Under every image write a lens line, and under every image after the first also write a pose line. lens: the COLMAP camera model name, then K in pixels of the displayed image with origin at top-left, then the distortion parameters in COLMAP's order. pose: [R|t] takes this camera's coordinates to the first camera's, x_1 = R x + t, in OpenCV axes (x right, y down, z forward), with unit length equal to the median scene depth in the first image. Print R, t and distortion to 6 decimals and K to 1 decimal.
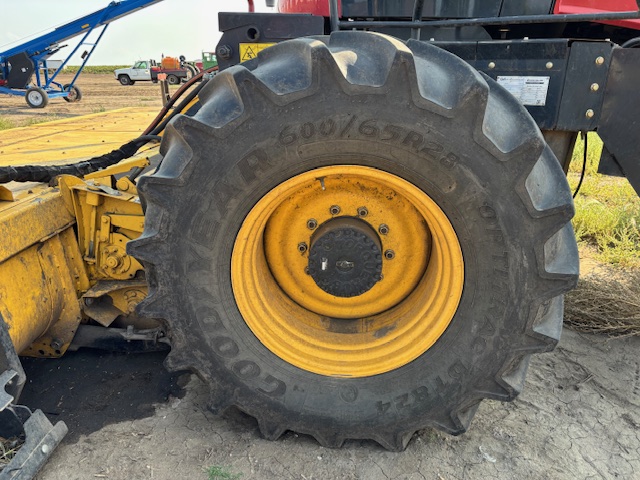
lens RADIAL K [[480.2, 0, 322.2], [0, 480.2, 243.1], [0, 0, 1]] dist [0.008519, -0.026635]
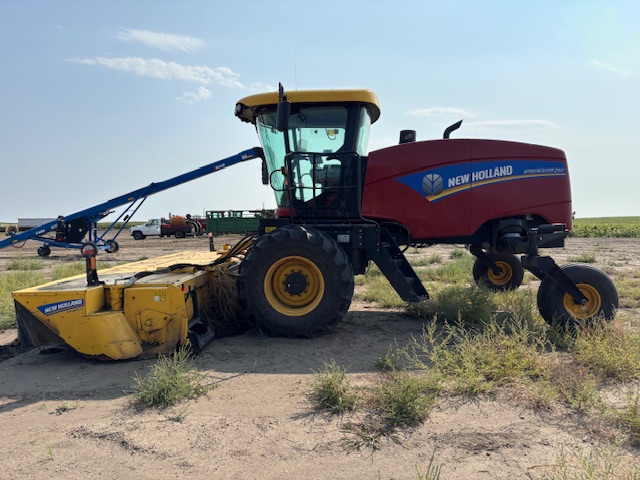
lens RADIAL K [[480.2, 0, 318.6], [0, 480.2, 240.5], [0, 0, 1]] dist [0.008519, -0.026635]
pose [[0.999803, -0.018052, 0.008290, 0.019789], [0.019719, 0.952328, -0.304438, 0.081810], [-0.002399, 0.304541, 0.952496, -0.250852]]
